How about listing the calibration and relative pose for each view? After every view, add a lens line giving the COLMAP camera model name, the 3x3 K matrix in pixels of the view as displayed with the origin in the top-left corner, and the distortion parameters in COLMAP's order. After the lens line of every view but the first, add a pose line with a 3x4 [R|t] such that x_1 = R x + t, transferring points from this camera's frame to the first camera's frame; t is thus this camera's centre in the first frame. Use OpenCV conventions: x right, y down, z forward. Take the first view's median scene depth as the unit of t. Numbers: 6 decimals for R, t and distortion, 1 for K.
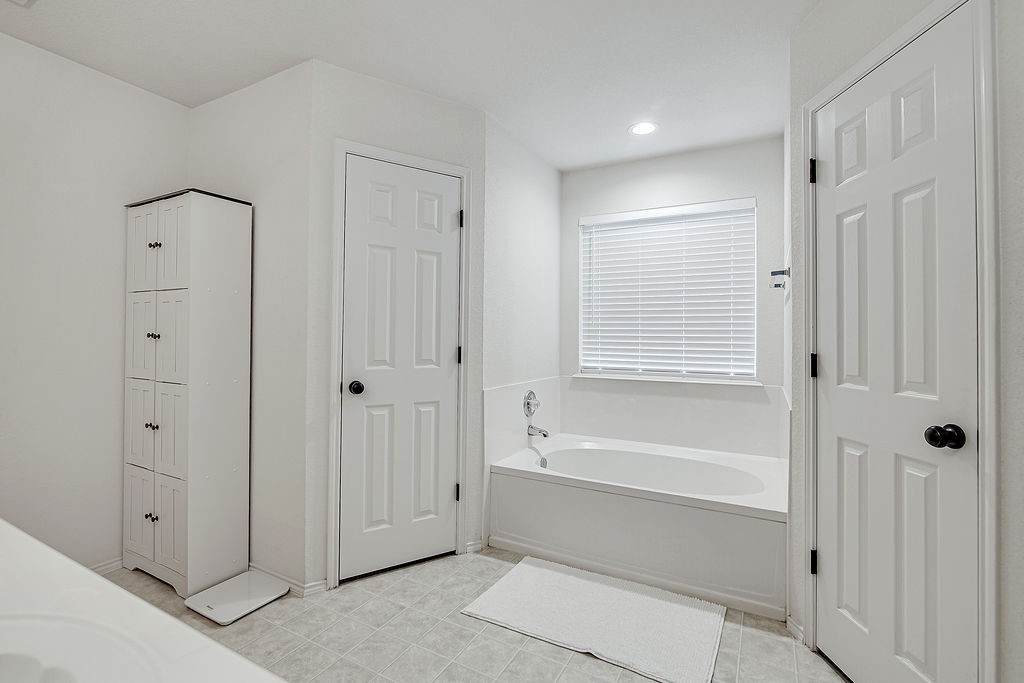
lens RADIAL K [[467.1, 0, 512.5], [0, 467.1, 331.9], [0, 0, 1]] dist [-0.003514, -0.000305]
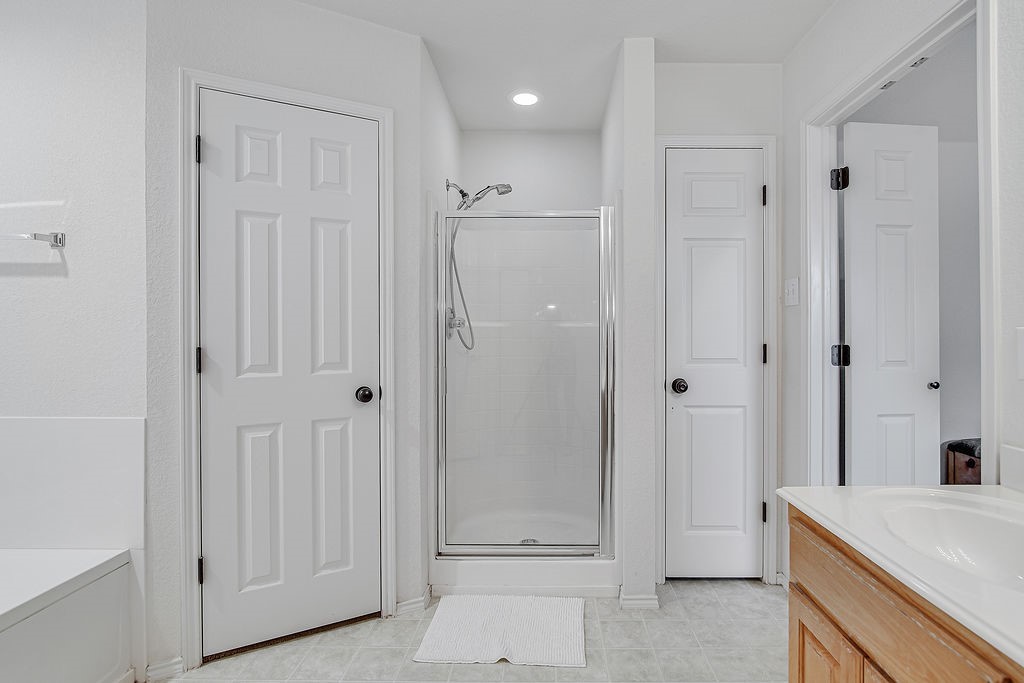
lens RADIAL K [[493.2, 0, 554.1], [0, 493.2, 337.6], [0, 0, 1]] dist [0.000080, -0.000045]
pose [[-0.483732, -0.009490, 0.875165, -0.754531], [-0.014475, 0.999891, 0.002841, 0.017347], [-0.875097, -0.011294, -0.483817, 1.135748]]
